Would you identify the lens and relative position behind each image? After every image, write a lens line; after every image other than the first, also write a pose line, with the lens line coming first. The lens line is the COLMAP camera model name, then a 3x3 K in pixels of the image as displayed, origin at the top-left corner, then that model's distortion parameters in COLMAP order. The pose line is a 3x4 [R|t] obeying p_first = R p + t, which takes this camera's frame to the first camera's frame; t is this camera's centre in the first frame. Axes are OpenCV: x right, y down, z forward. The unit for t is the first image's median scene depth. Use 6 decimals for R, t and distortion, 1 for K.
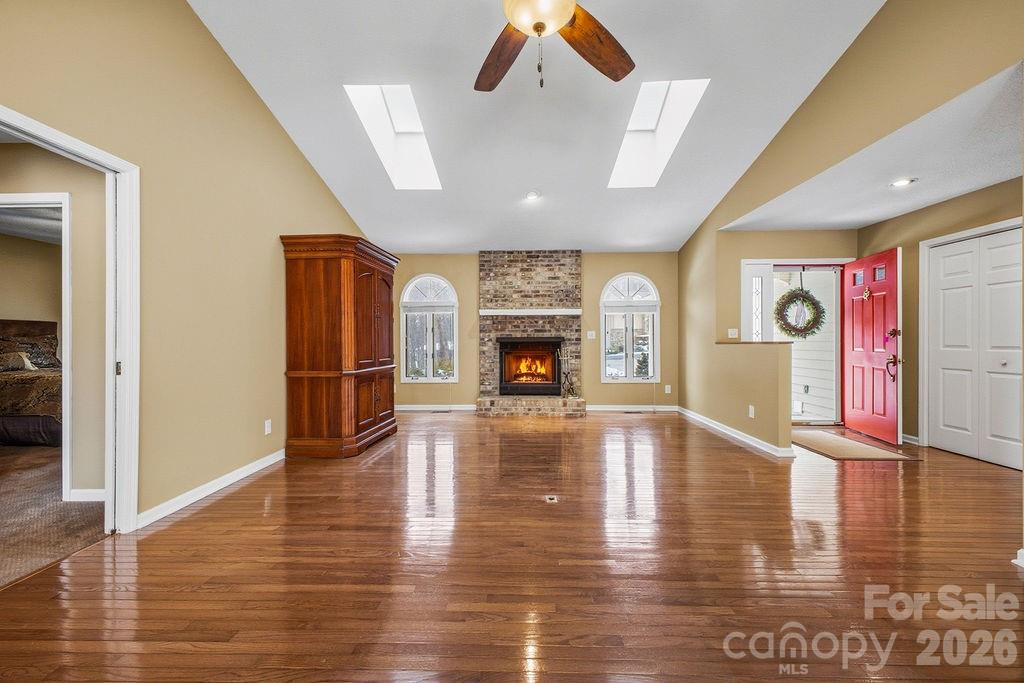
lens RADIAL K [[408.3, 0, 515.6], [0, 408.3, 340.4], [0, 0, 1]] dist [0.001632, 0.000277]
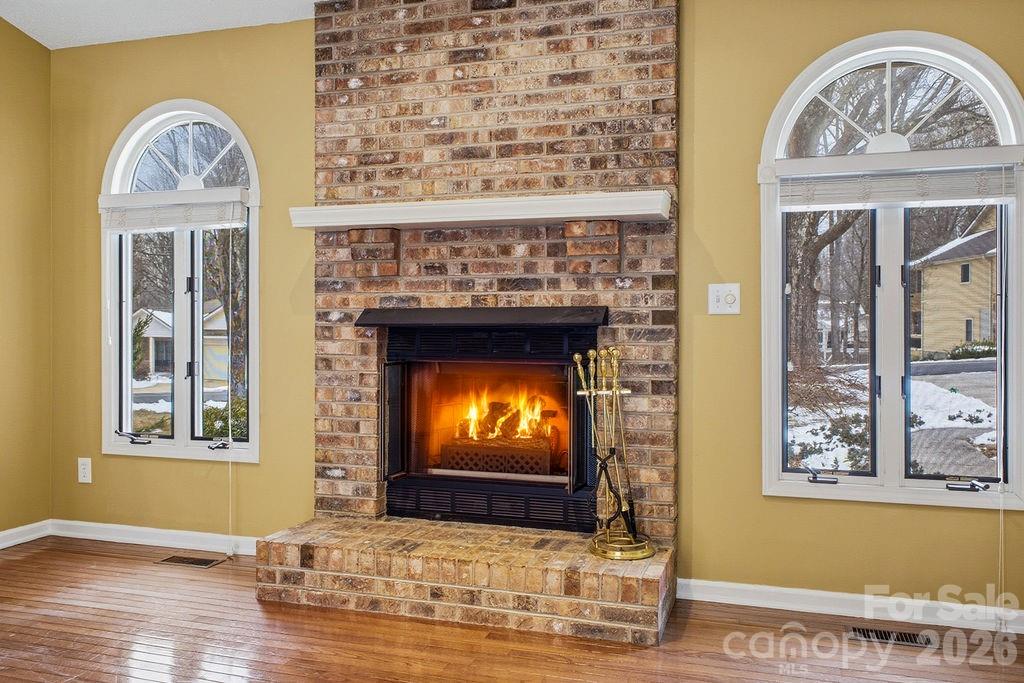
lens RADIAL K [[882.6, 0, 518.4], [0, 882.6, 317.7], [0, 0, 1]] dist [0.010638, 0.006927]
pose [[0.955004, 0.001571, -0.296590, 0.228449], [-0.000889, 0.999997, 0.002435, -0.002661], [0.296593, -0.002061, 0.955002, 0.458119]]
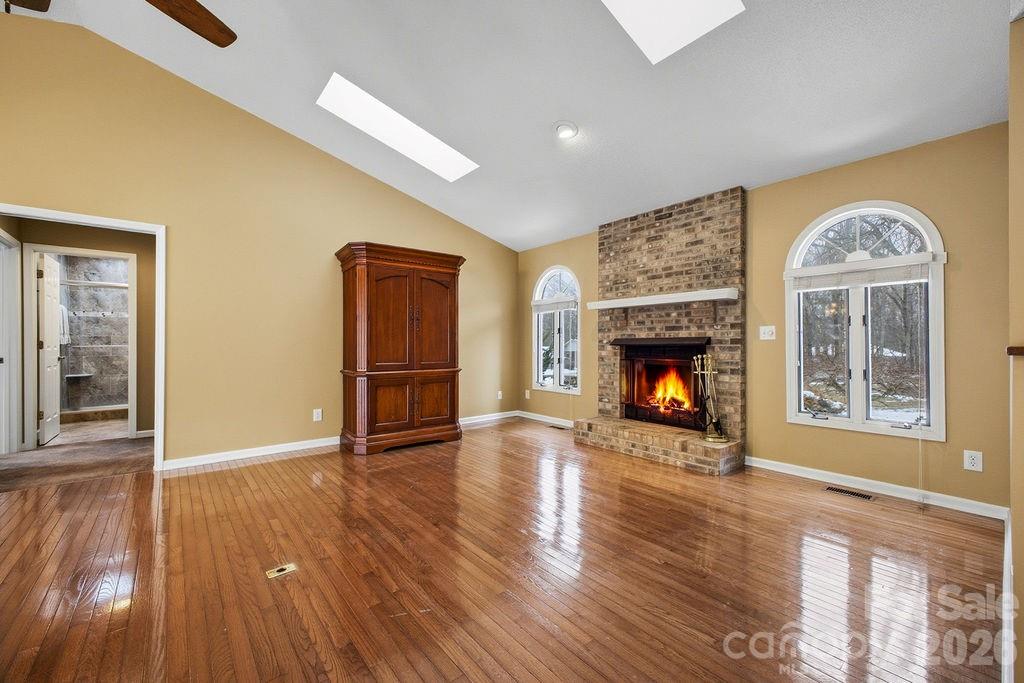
lens RADIAL K [[408.3, 0, 508.6], [0, 408.3, 342.6], [0, 0, 1]] dist [0.001632, 0.000277]
pose [[0.644280, -0.001666, -0.764788, 0.388951], [-0.000307, 0.999997, -0.002436, 0.001610], [0.764789, 0.001804, 0.644278, 0.379787]]
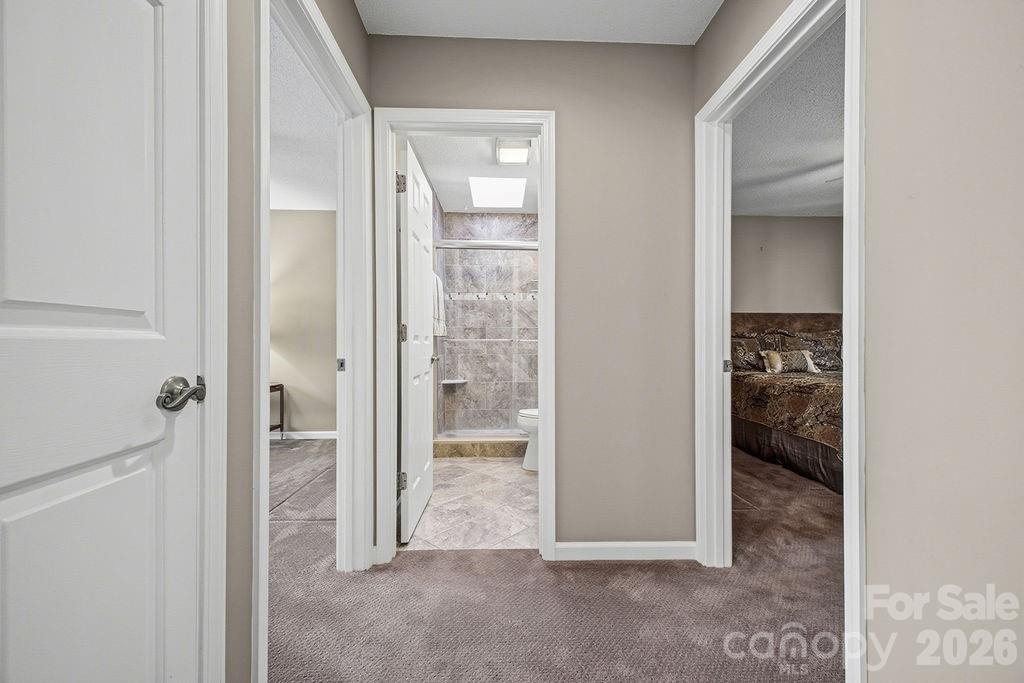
lens RADIAL K [[408.8, 0, 518.3], [0, 408.8, 336.8], [0, 0, 1]] dist [0.003218, -0.000500]
pose [[0.051729, -0.016114, -0.998531, -0.320527], [-0.002222, 0.999865, -0.016251, 0.012477], [0.998659, 0.003059, 0.051687, 0.297210]]
